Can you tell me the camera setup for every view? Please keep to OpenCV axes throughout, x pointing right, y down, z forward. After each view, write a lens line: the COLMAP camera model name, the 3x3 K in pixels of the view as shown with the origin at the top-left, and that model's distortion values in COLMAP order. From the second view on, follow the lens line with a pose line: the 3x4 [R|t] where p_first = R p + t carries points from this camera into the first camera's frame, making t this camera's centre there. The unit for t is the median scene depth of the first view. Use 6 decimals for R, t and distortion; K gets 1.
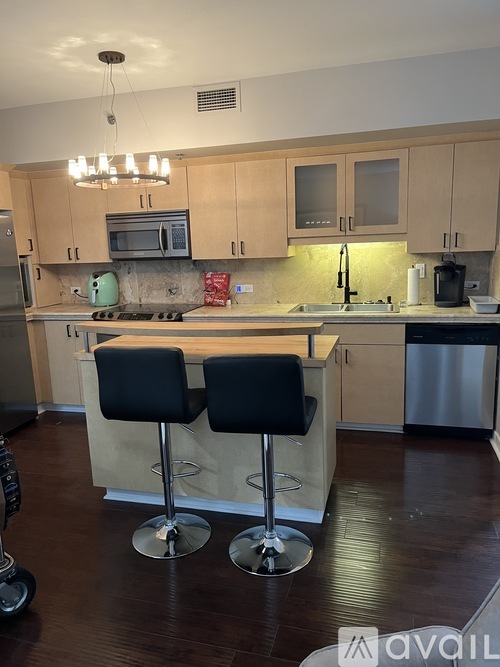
lens RADIAL K [[517.6, 0, 247.7], [0, 517.6, 335.1], [0, 0, 1]] dist [-0.040796, 0.003211]
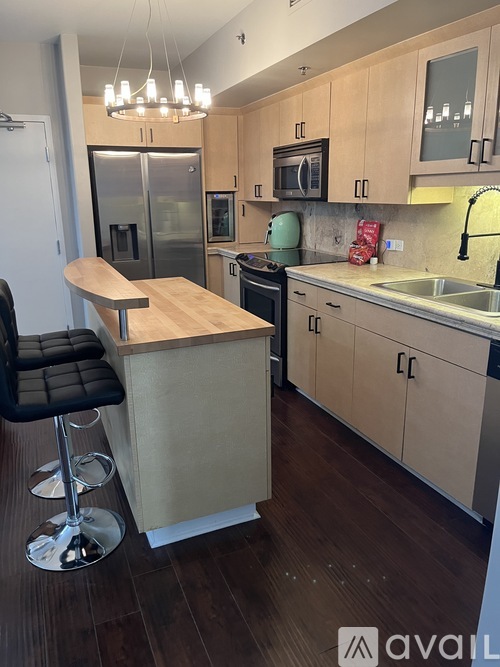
lens RADIAL K [[517.6, 0, 248.7], [0, 517.6, 334.8], [0, 0, 1]] dist [-0.040796, 0.003211]
pose [[0.623491, 0.228357, -0.747738, 0.441319], [-0.131764, 0.973405, 0.187406, -0.075996], [0.770647, -0.018321, 0.636998, 0.371156]]
